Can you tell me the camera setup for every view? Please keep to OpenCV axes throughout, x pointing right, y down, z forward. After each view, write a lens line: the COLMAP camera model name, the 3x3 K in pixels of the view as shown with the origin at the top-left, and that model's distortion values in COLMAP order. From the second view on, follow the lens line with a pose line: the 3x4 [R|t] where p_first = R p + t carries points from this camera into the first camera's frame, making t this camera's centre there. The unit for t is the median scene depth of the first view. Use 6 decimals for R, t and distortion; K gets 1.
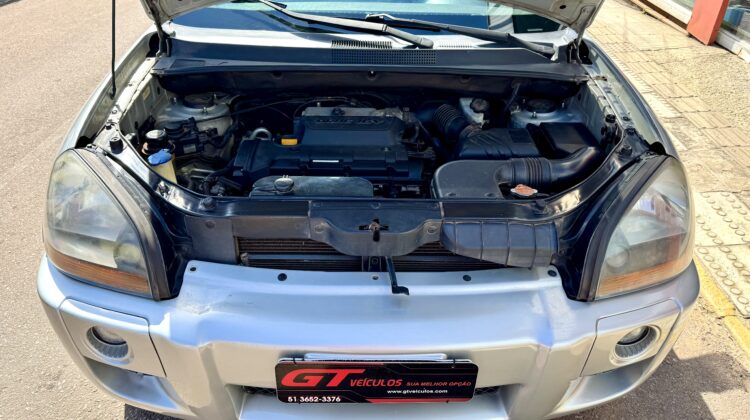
lens RADIAL K [[587.4, 0, 362.9], [0, 587.4, 208.4], [0, 0, 1]] dist [-0.004429, -0.010414]
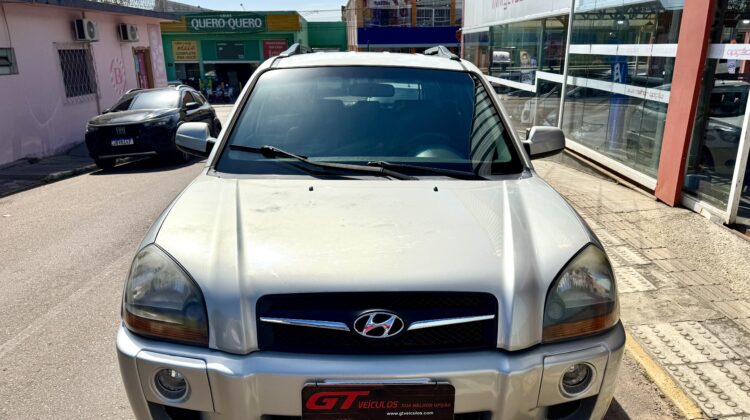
lens RADIAL K [[555.6, 0, 375.0], [0, 555.6, 210.0], [0, 0, 1]] dist [0.006414, -0.005318]
pose [[0.999814, -0.011435, 0.015512, 0.000323], [0.015272, 0.961087, -0.275823, 0.064418], [-0.011755, 0.276009, 0.961083, -0.091544]]
